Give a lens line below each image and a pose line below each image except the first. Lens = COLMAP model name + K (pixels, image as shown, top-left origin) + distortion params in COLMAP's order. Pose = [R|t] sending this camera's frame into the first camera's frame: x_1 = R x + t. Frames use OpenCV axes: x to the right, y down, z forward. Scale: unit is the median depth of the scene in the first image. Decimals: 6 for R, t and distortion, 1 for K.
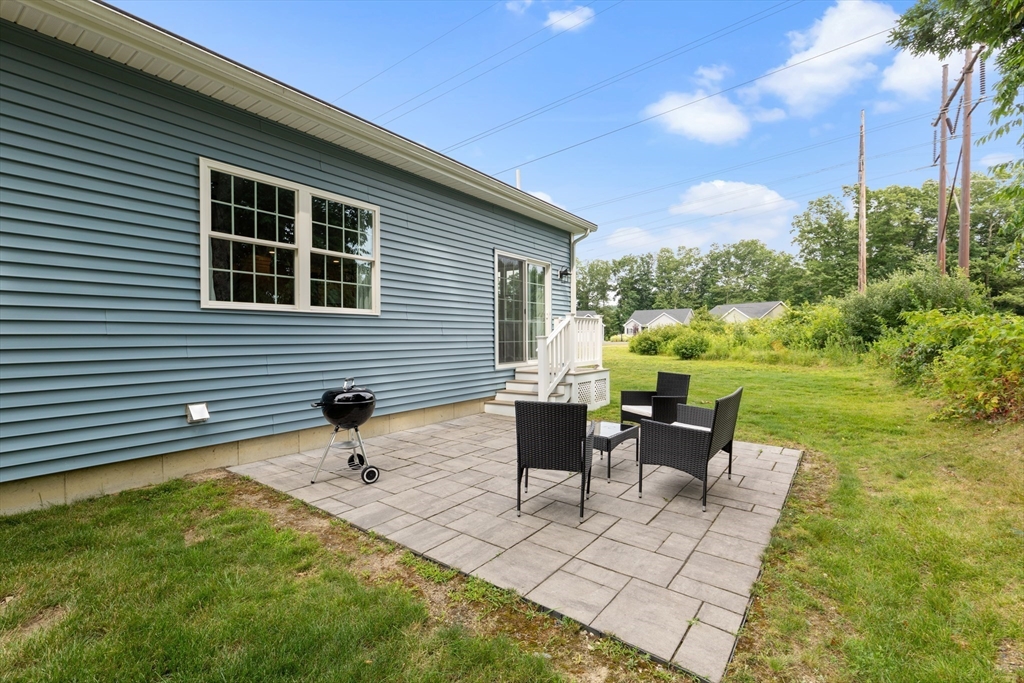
lens RADIAL K [[459.1, 0, 510.2], [0, 459.1, 337.3], [0, 0, 1]] dist [0.006795, -0.001239]
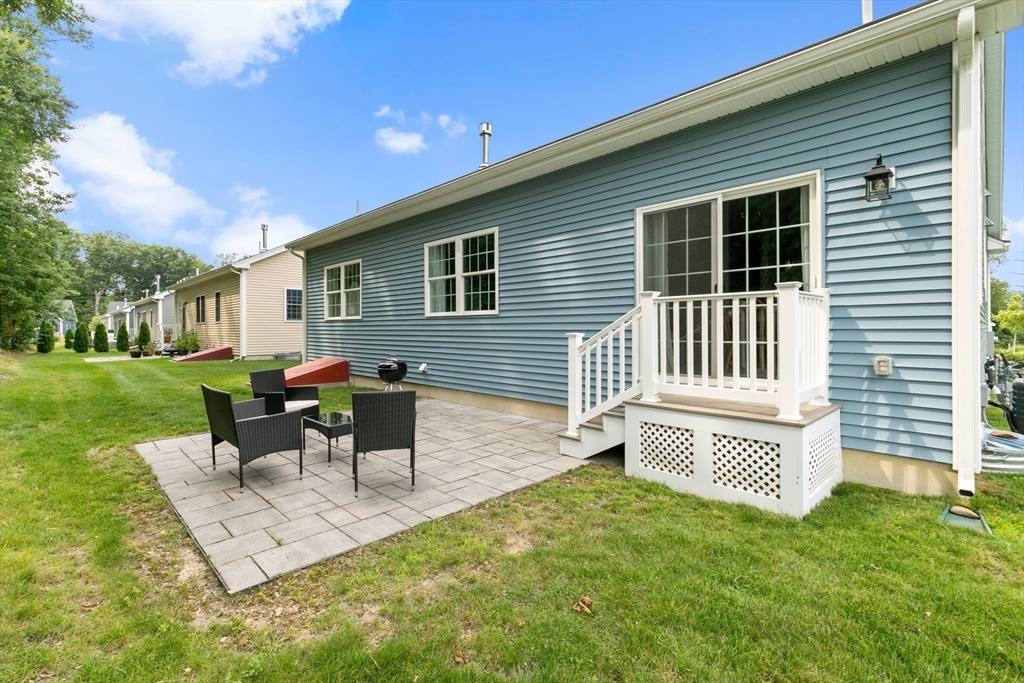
lens RADIAL K [[459.1, 0, 505.9], [0, 459.1, 333.4], [0, 0, 1]] dist [0.006795, -0.001239]
pose [[-0.172779, 0.005848, -0.984943, 0.088172], [-0.011964, 0.999896, 0.008036, -0.000657], [0.984888, 0.013173, -0.172691, 0.117852]]
